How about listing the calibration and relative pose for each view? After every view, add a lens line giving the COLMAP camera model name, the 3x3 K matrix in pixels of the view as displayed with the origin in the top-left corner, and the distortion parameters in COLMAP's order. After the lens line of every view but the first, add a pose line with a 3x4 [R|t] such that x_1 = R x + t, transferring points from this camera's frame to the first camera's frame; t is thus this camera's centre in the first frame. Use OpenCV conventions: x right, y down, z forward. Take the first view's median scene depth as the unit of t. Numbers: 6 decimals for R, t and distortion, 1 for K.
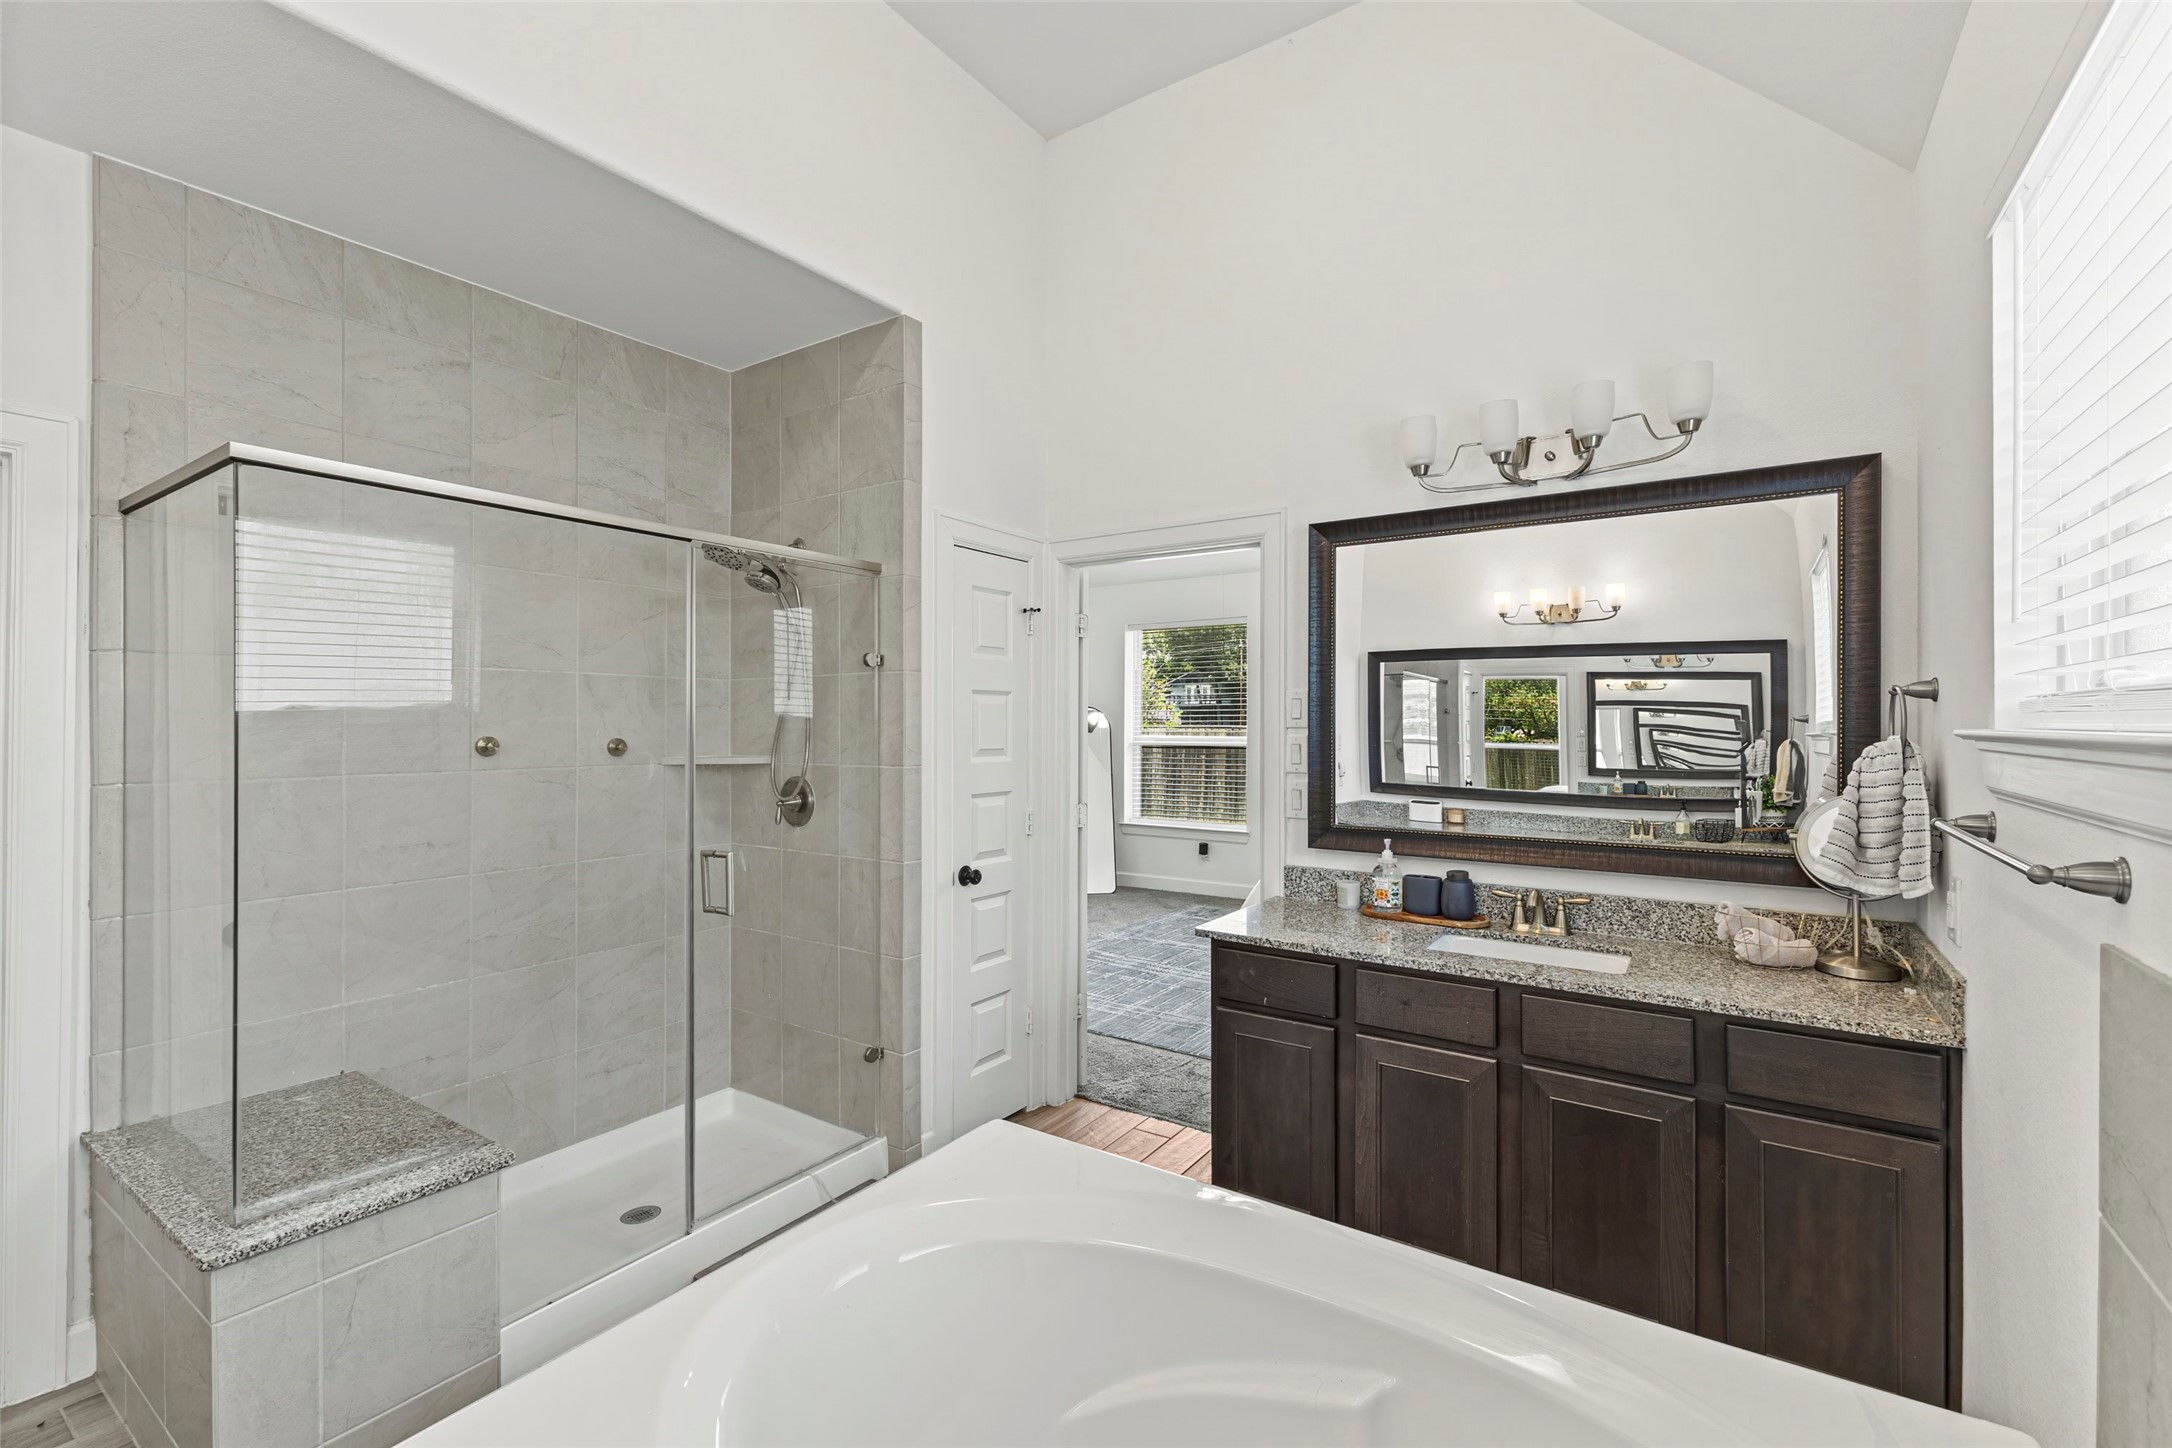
lens RADIAL K [[935.5, 0, 1087.3], [0, 935.5, 728.1], [0, 0, 1]] dist [0.012440, -0.000759]
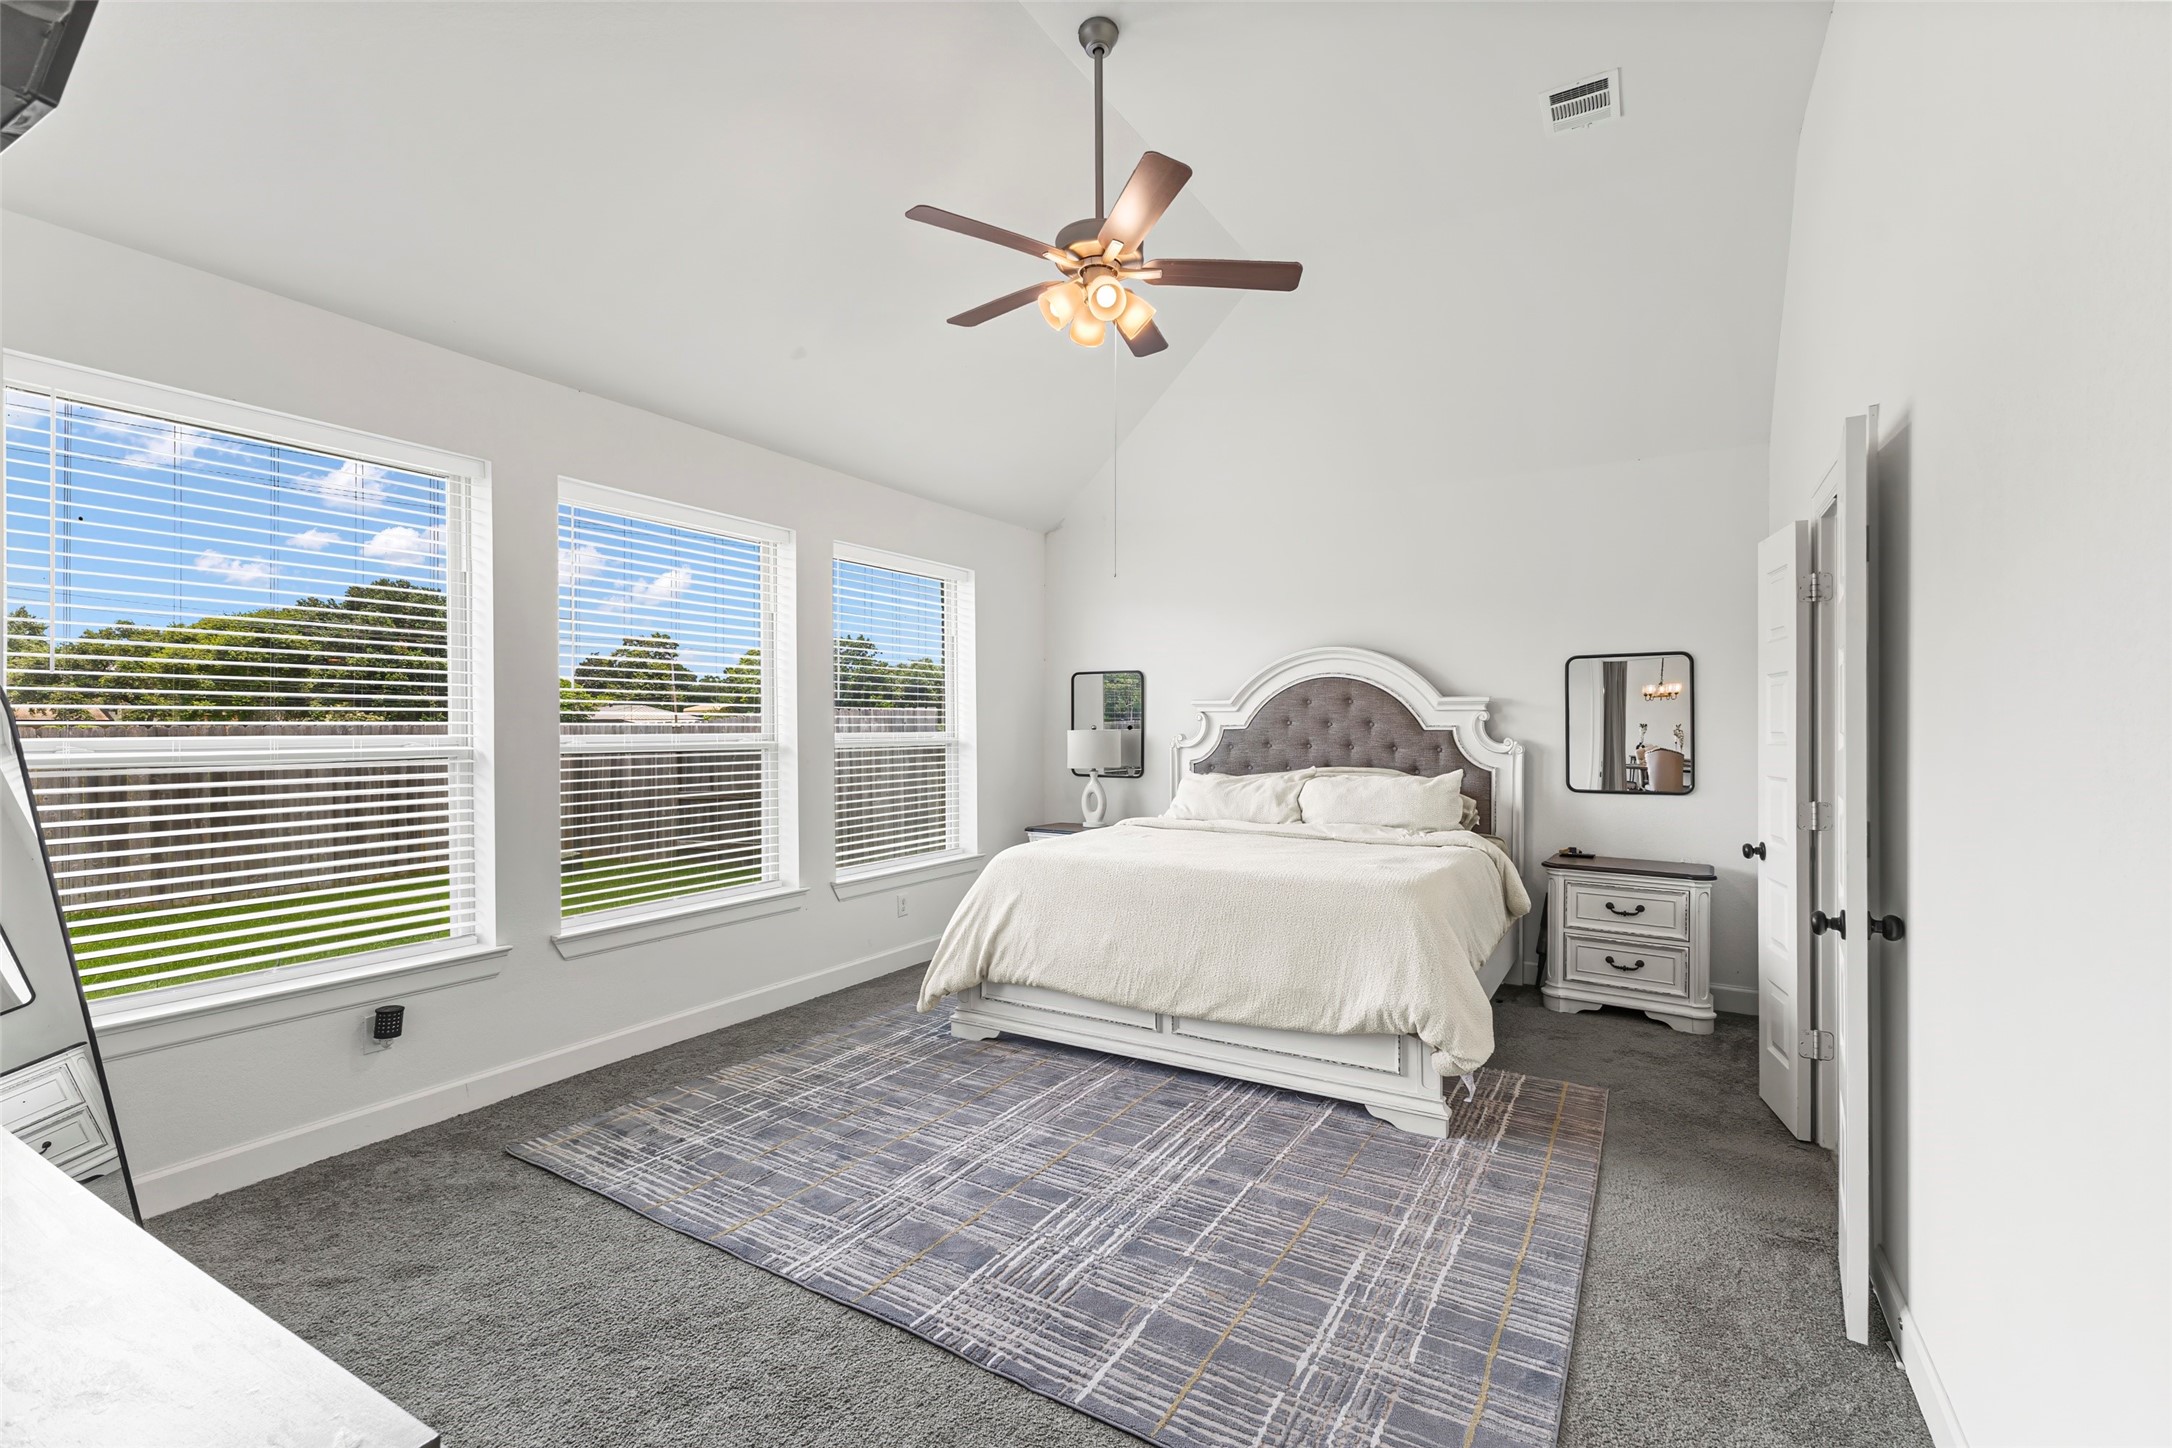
lens RADIAL K [[935.5, 0, 1090.0], [0, 935.5, 724.8], [0, 0, 1]] dist [0.012440, -0.000759]
pose [[-0.052696, 0.000872, 0.998610, -0.494138], [-0.004869, 0.999988, -0.001130, -0.000073], [-0.998599, -0.004922, -0.052691, 1.196707]]
